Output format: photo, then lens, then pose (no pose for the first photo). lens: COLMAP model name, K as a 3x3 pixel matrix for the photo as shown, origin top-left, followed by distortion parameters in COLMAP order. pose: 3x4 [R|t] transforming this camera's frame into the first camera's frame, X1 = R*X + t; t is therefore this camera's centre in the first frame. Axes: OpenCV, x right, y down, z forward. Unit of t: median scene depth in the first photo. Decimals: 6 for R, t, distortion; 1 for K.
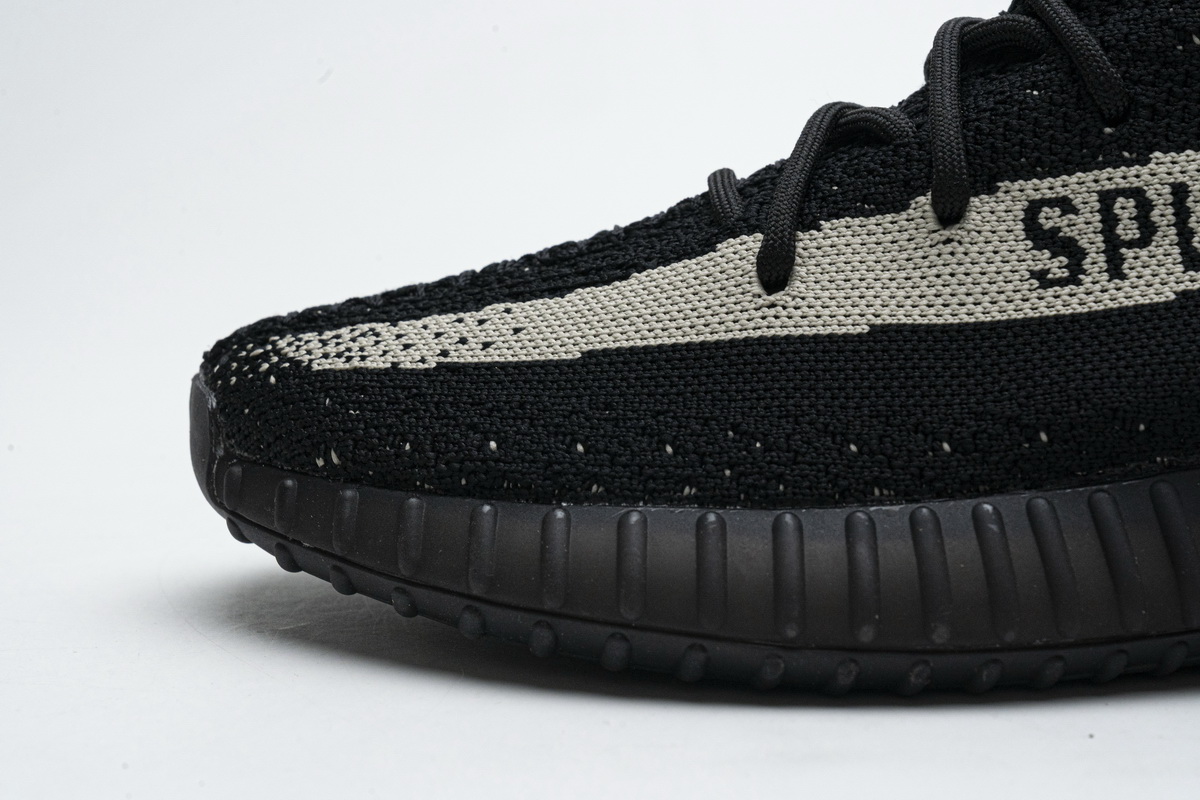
lens RADIAL K [[2336.7, 0, 600.0], [0, 2336.7, 400.0], [0, 0, 1]] dist [0.042356, 0.159523]
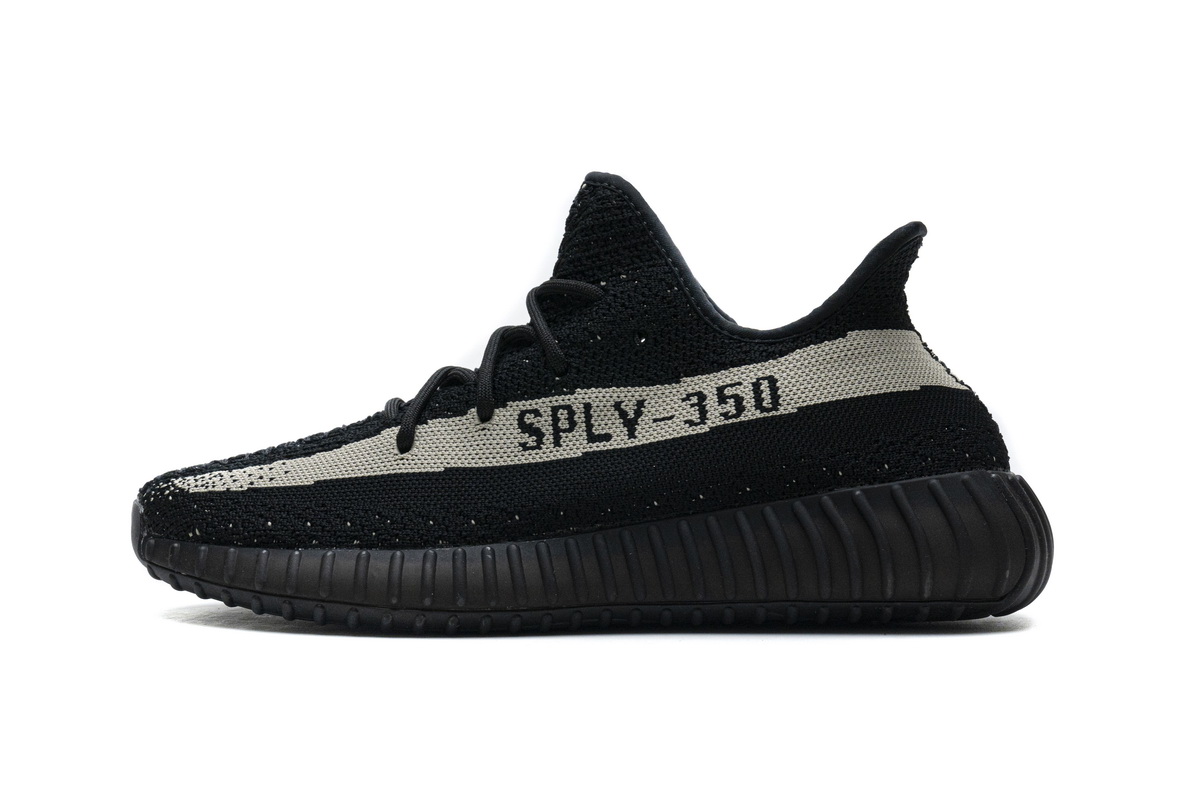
lens RADIAL K [[2336.7, 0, 600.0], [0, 2336.7, 400.0], [0, 0, 1]] dist [0.042356, 0.159523]
pose [[0.999990, 0.003860, 0.002080, 0.253482], [-0.003611, 0.994083, -0.108566, 0.139227], [-0.002487, 0.108557, 0.994087, -1.148571]]
